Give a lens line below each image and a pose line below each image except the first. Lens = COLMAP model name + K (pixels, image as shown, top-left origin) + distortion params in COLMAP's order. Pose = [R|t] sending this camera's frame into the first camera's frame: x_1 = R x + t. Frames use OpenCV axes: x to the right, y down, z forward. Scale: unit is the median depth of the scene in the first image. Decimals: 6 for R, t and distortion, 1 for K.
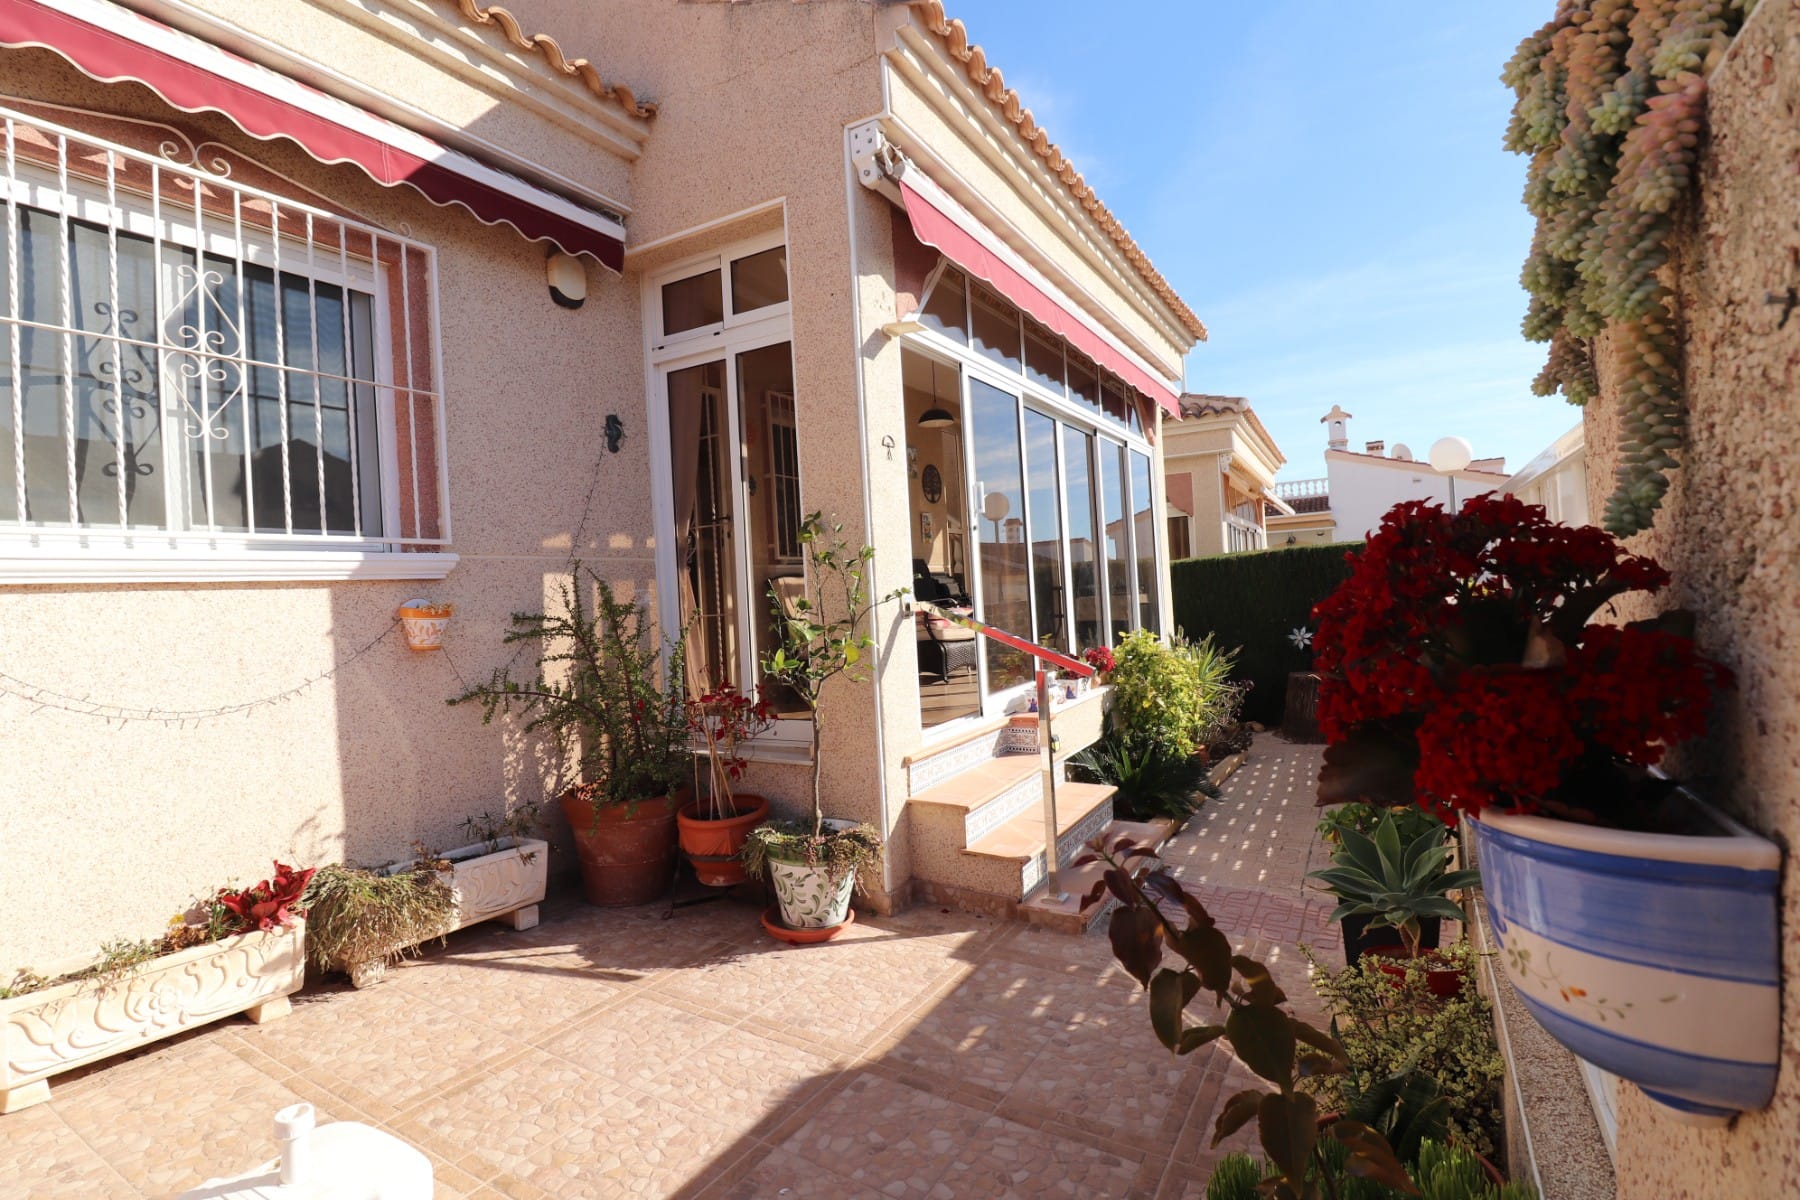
lens RADIAL K [[839.2, 0, 894.2], [0, 839.2, 589.6], [0, 0, 1]] dist [0.000665, -0.014024]
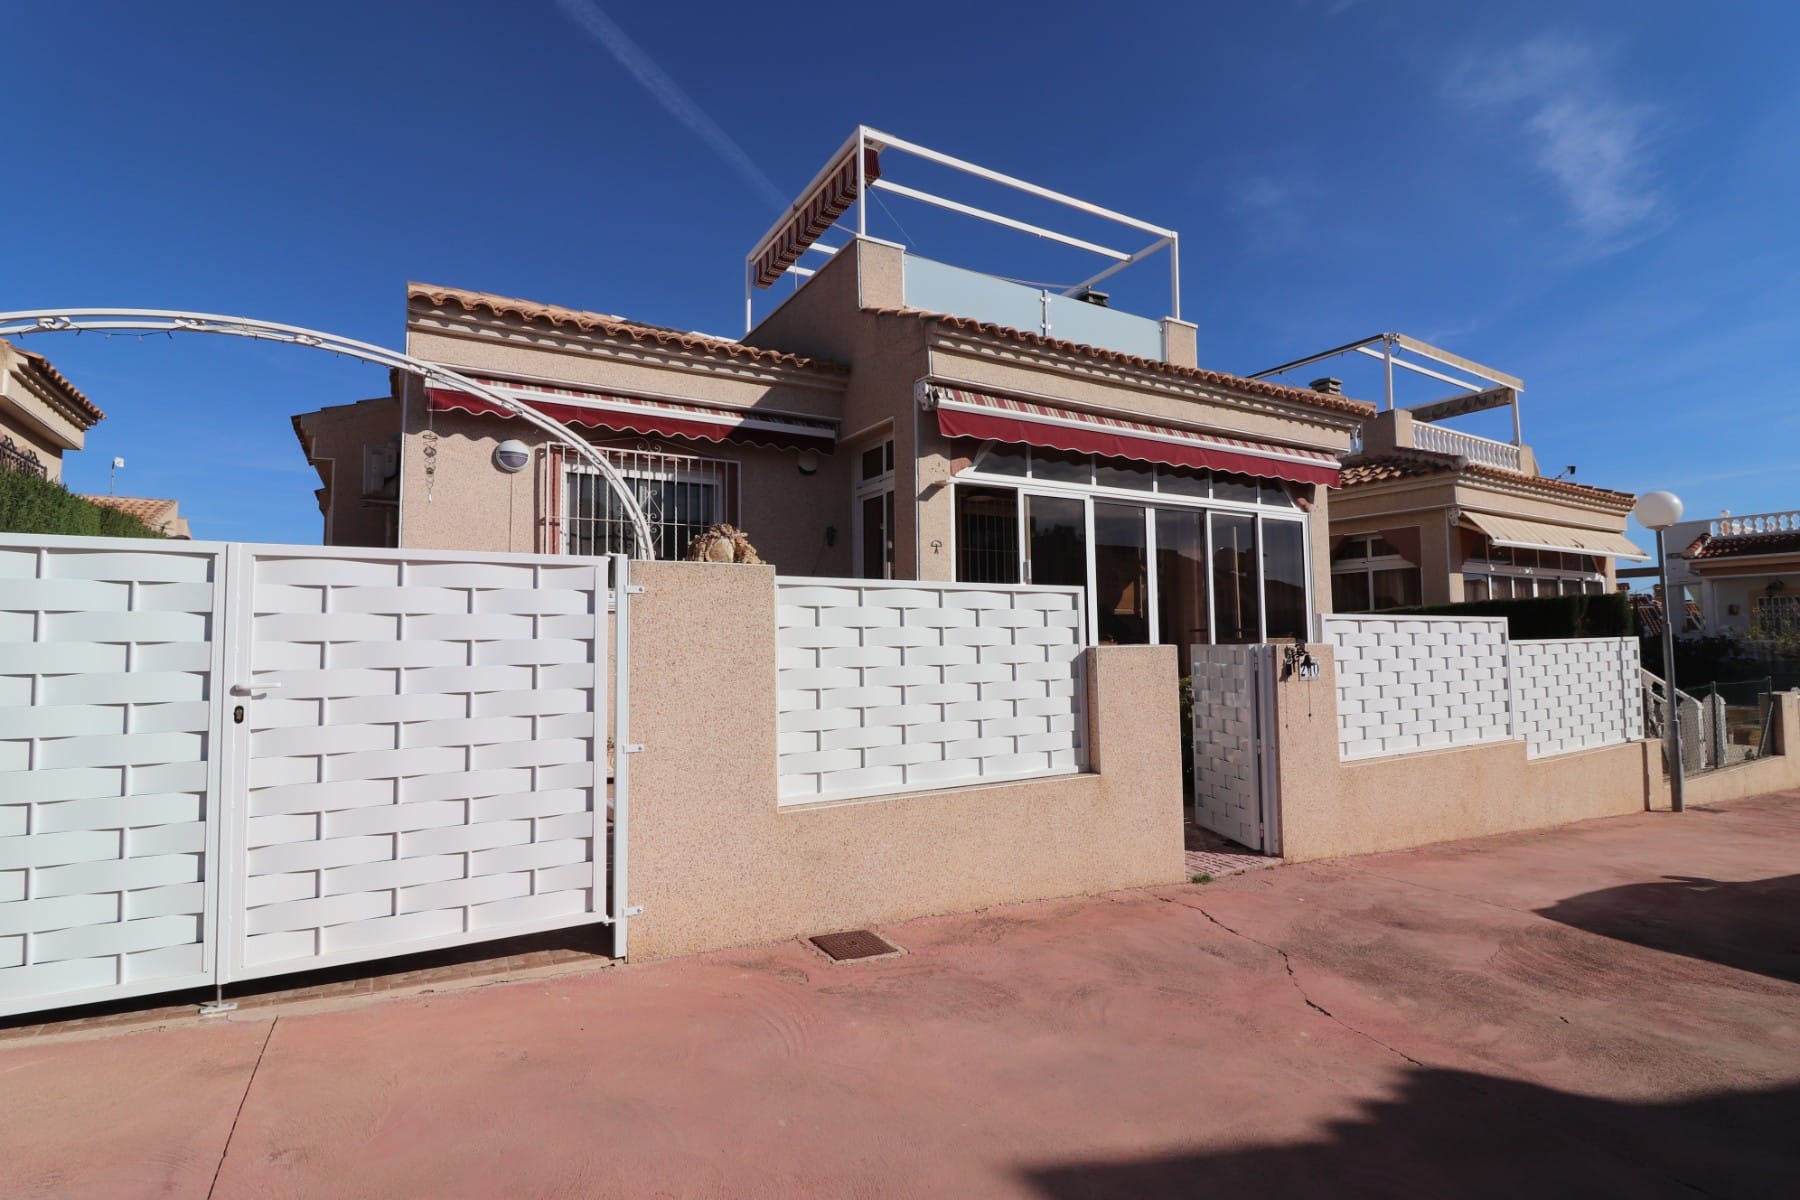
lens RADIAL K [[839.2, 0, 894.2], [0, 839.2, 589.6], [0, 0, 1]] dist [0.000665, -0.014024]
pose [[0.869121, 0.013861, -0.494405, 0.900084], [-0.033434, 0.998967, -0.030768, -0.016466], [0.493468, 0.043271, 0.868687, -0.704453]]
